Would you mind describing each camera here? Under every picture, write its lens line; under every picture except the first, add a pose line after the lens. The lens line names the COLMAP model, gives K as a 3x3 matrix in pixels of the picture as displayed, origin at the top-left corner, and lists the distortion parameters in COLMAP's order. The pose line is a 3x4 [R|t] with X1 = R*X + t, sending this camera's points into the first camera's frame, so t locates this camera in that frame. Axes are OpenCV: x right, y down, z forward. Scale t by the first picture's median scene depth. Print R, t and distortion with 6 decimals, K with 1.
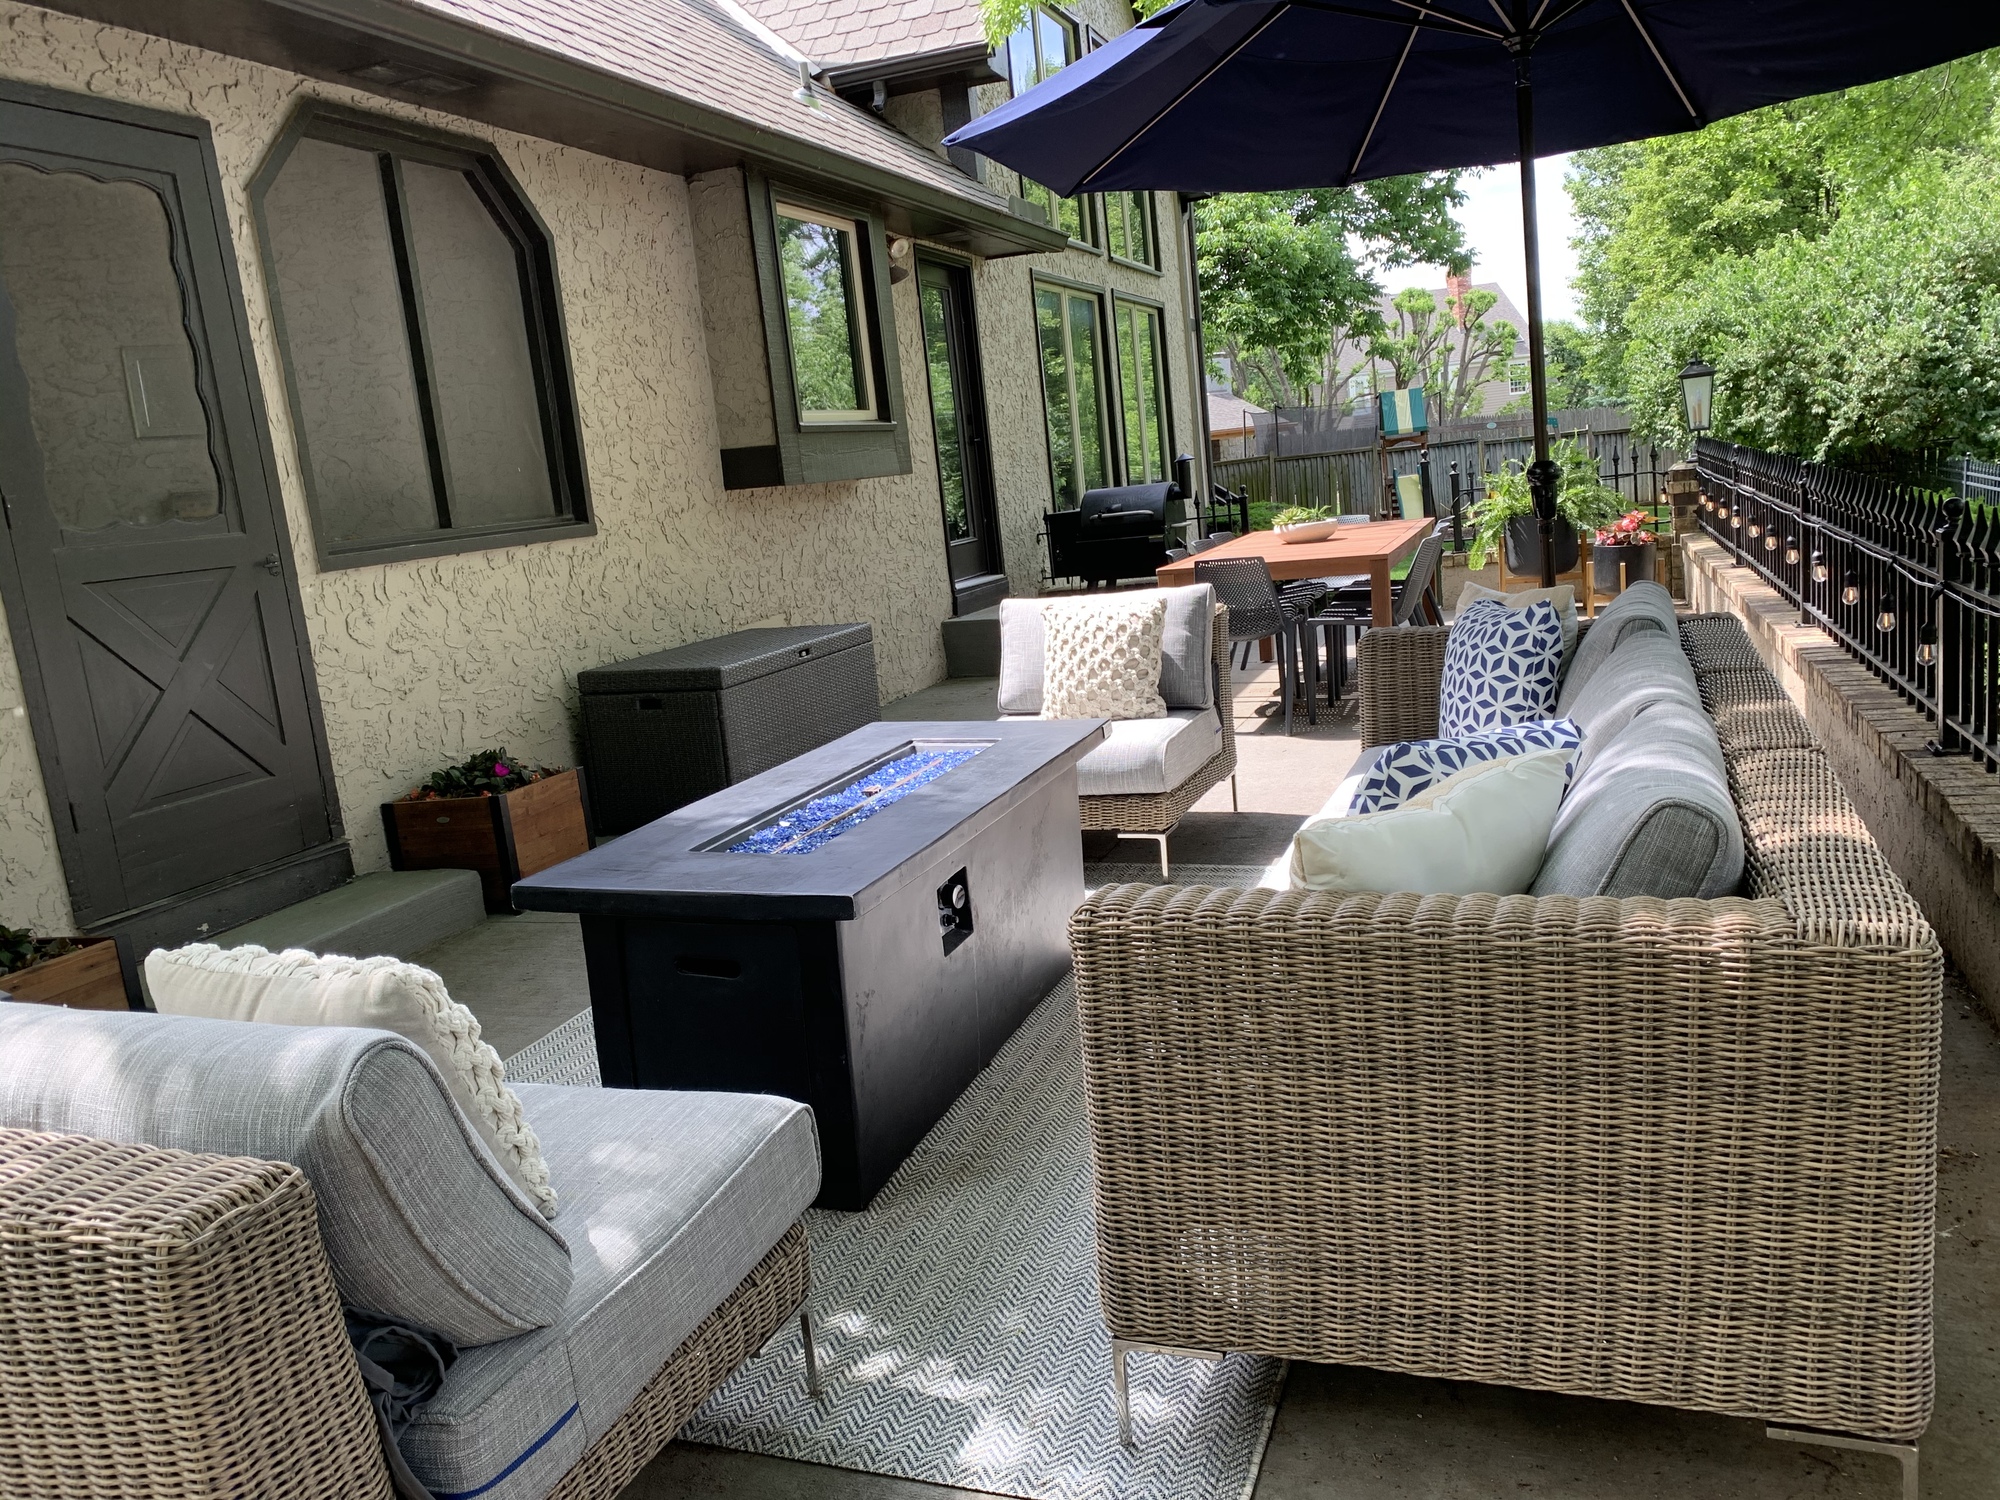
lens RADIAL K [[1537.9, 0, 998.1], [0, 1537.9, 747.6], [0, 0, 1]] dist [0.047201, -0.057624]
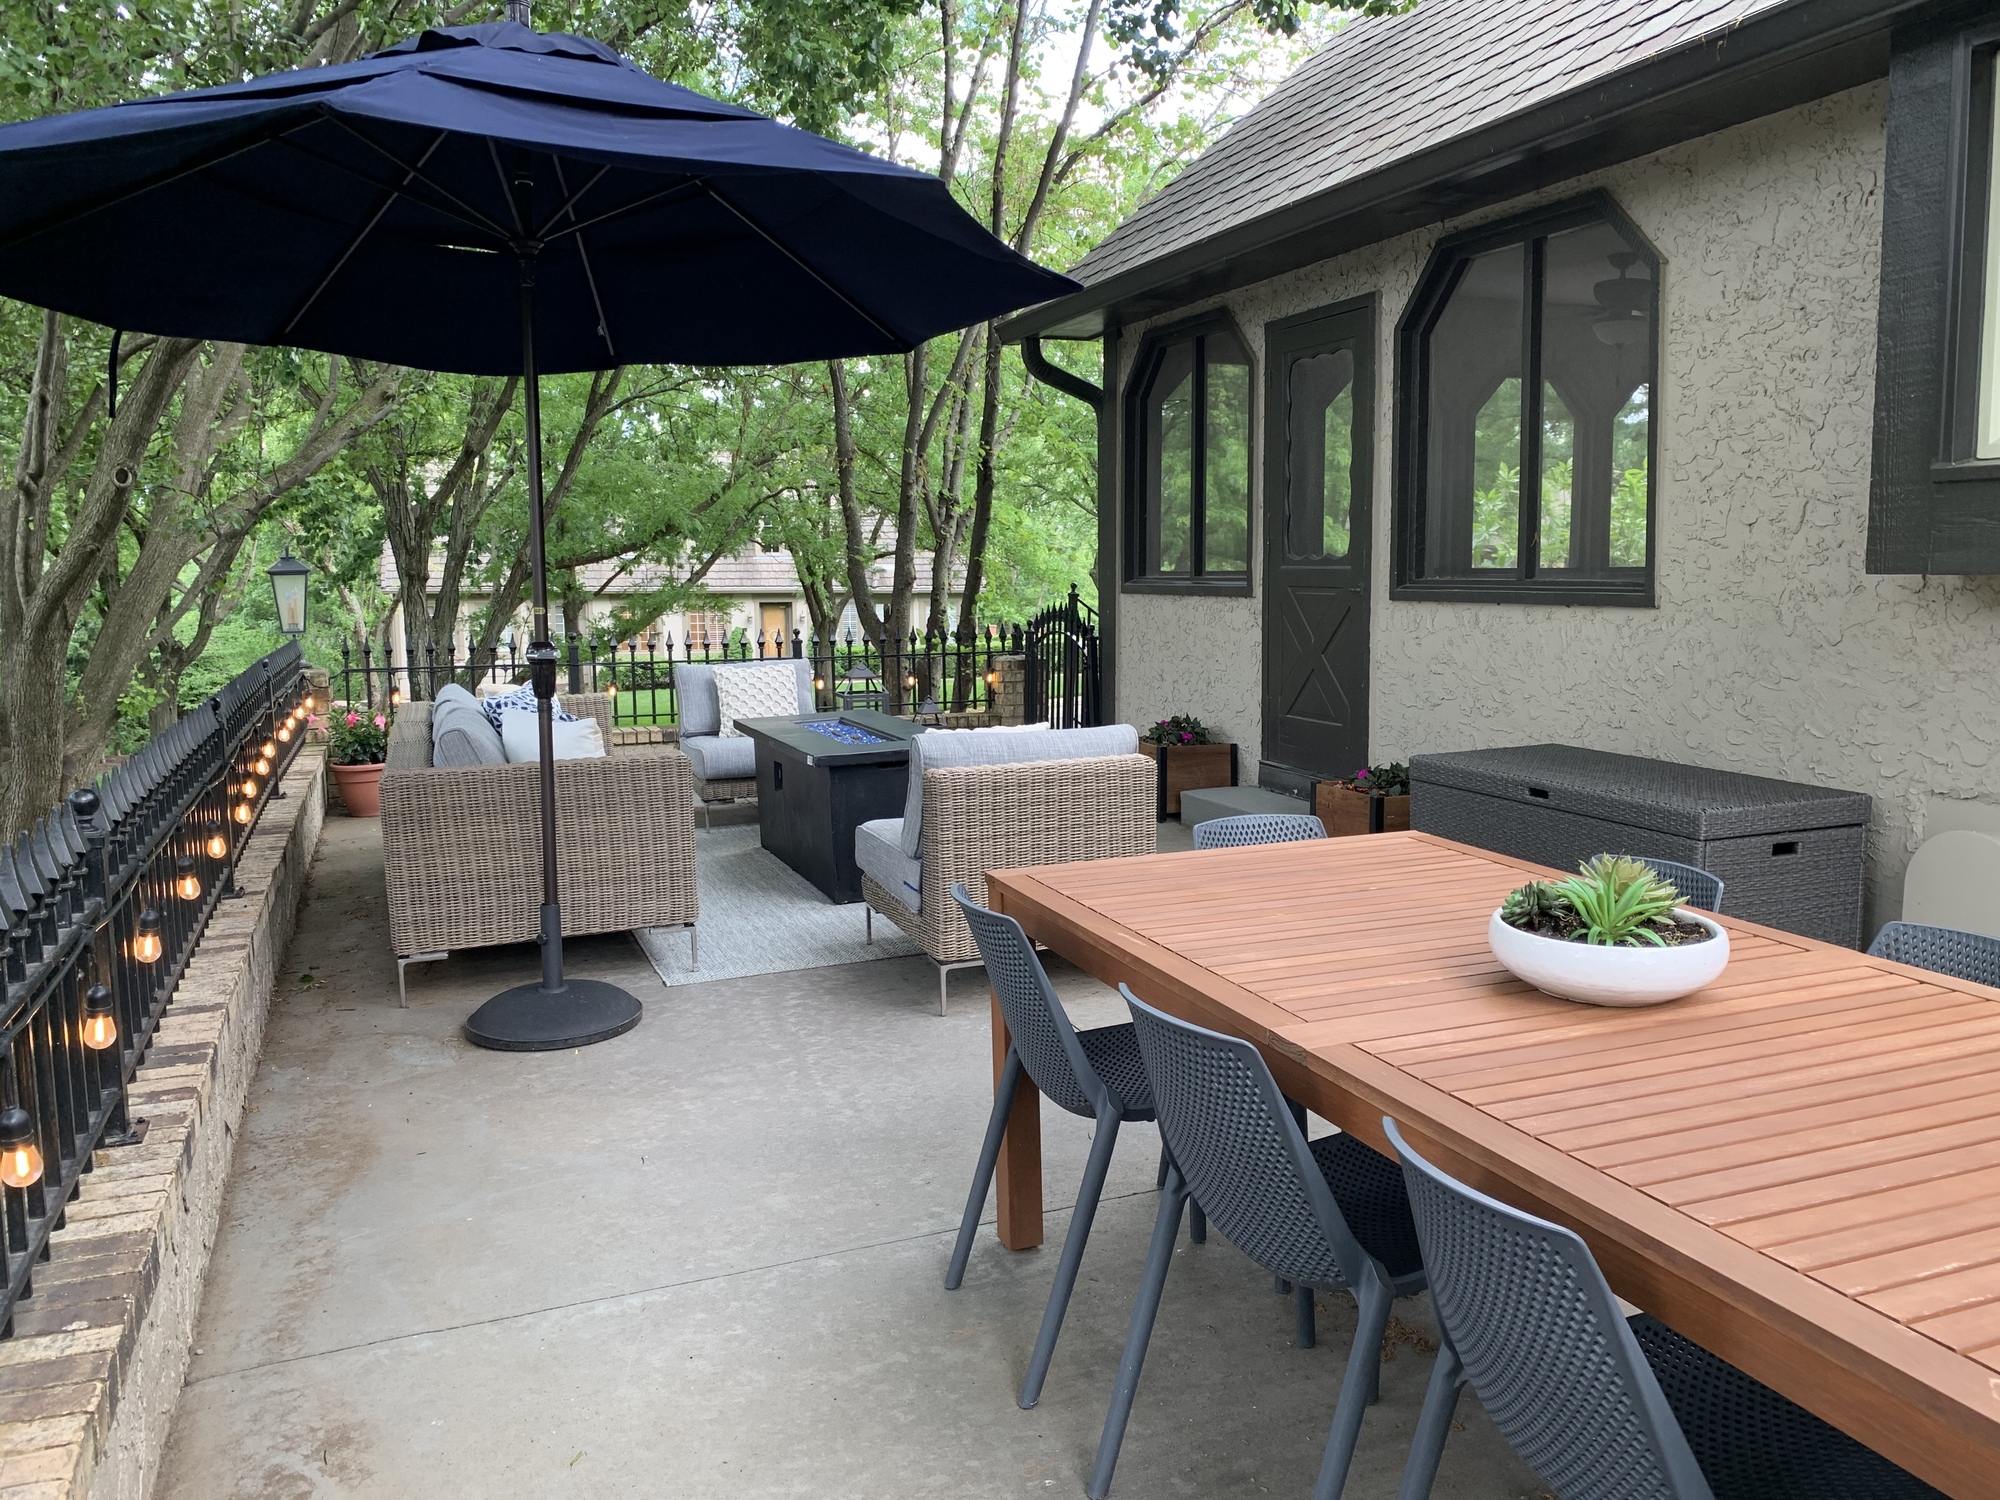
lens RADIAL K [[1537.9, 0, 1032.2], [0, 1537.9, 761.4], [0, 0, 1]] dist [0.047201, -0.057624]
pose [[-0.731652, 0.194759, -0.653264, 0.537302], [-0.037613, 0.945324, 0.323957, -0.304901], [0.680640, 0.261595, -0.684323, 1.303040]]
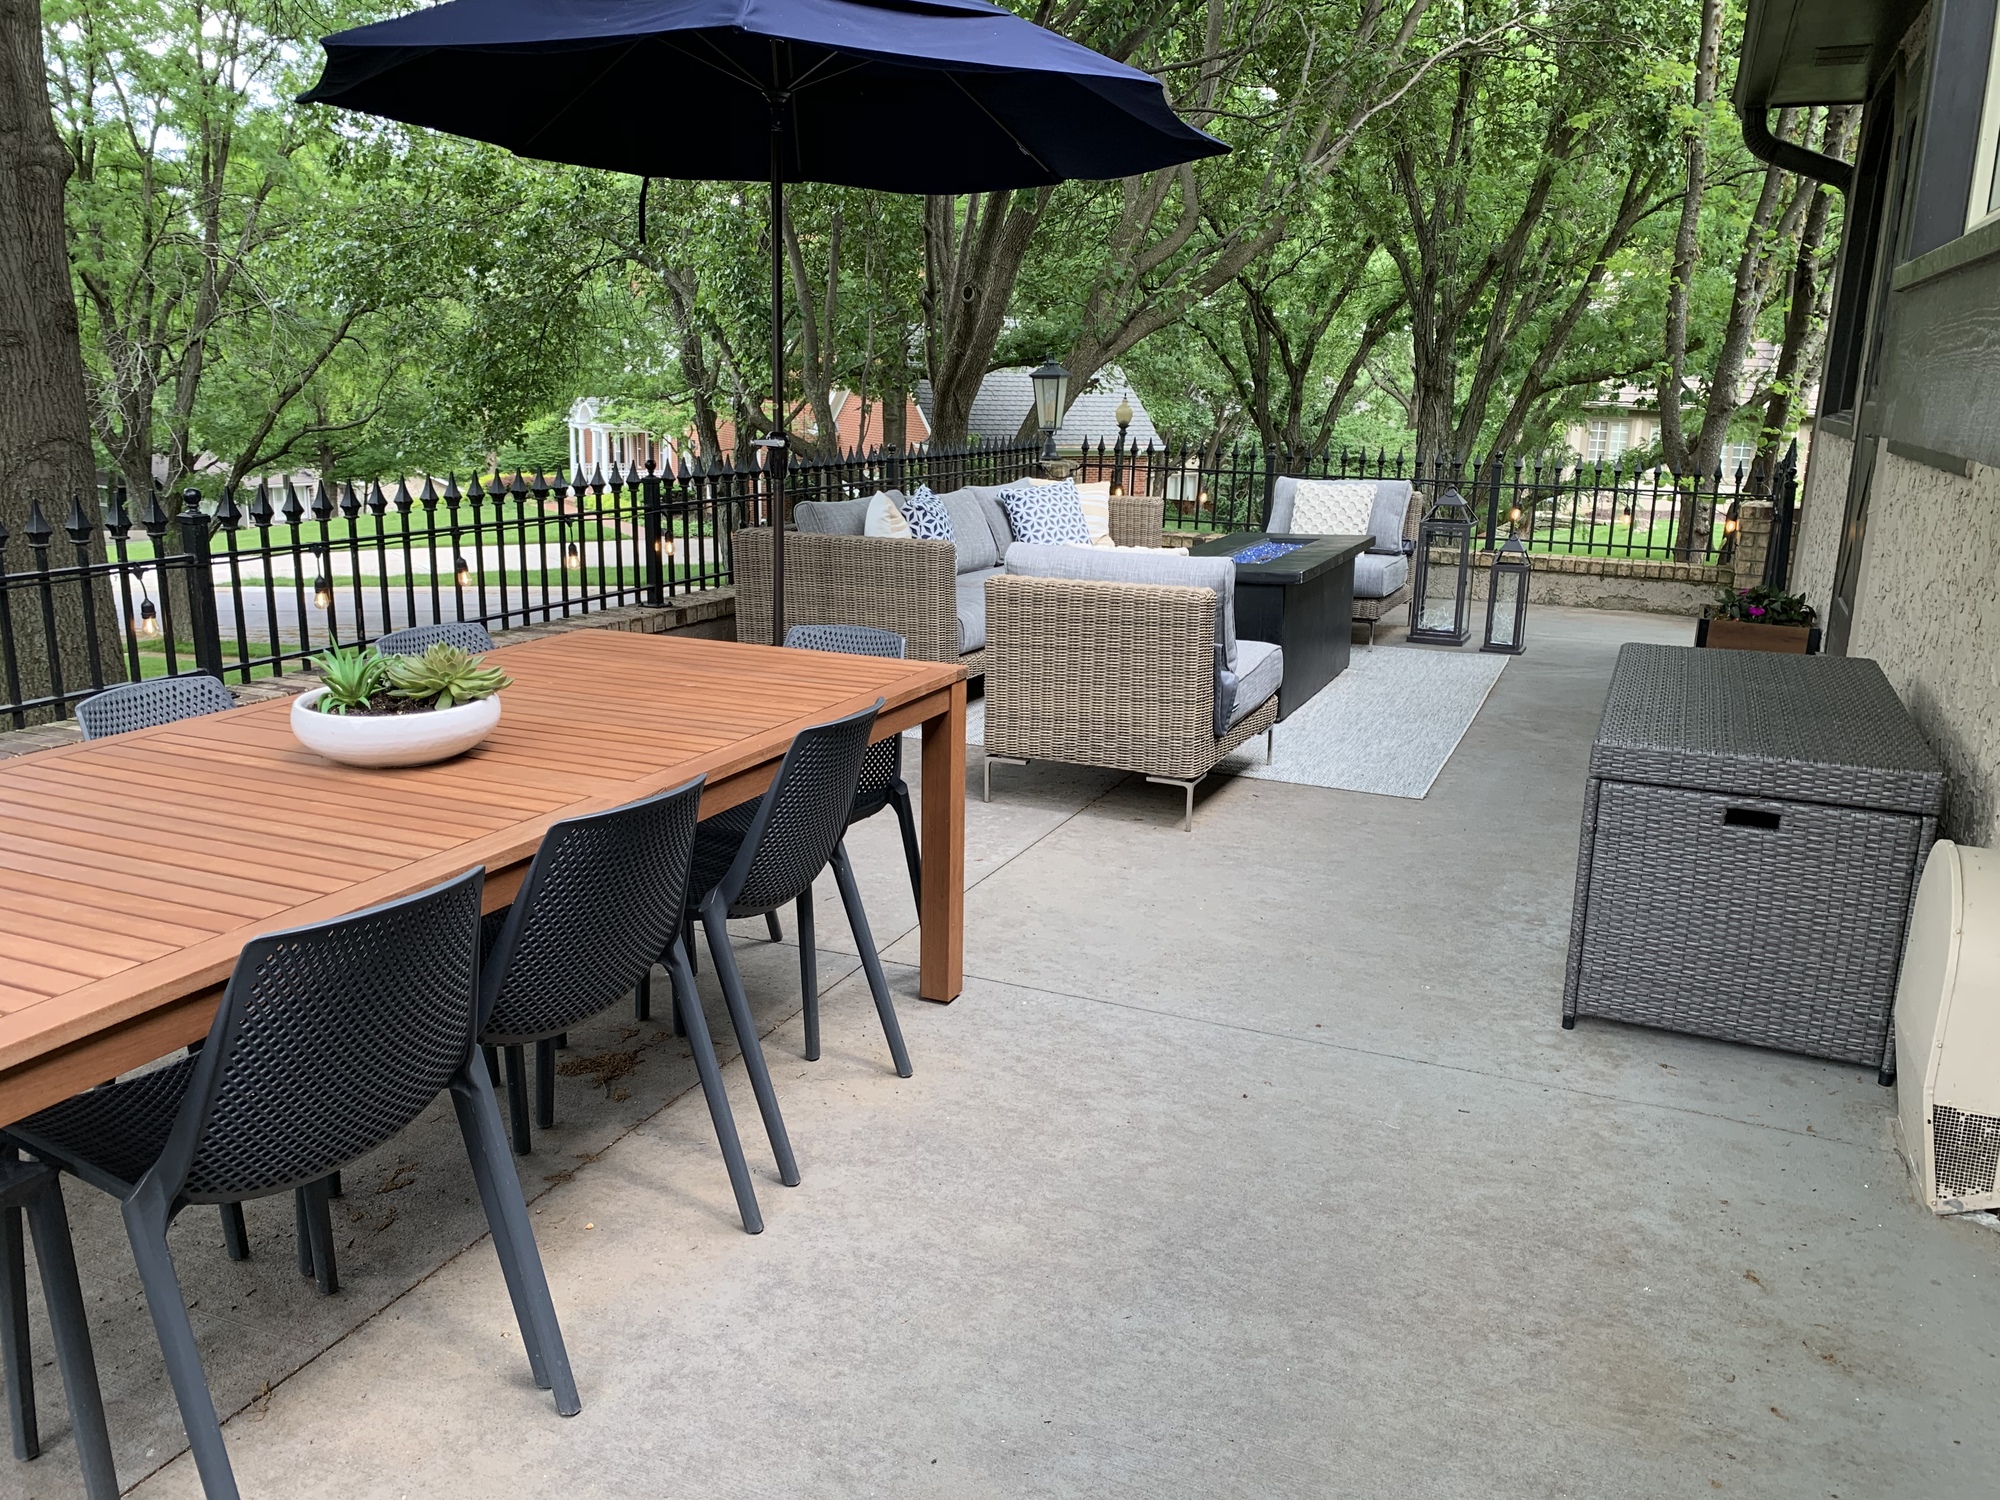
lens RADIAL K [[1537.9, 0, 991.6], [0, 1537.9, 760.0], [0, 0, 1]] dist [0.047201, -0.057624]
pose [[-0.995241, 0.062884, 0.074436, 0.066323], [0.088018, 0.907902, 0.409838, -0.297766], [-0.041809, 0.414439, -0.909116, 1.512755]]
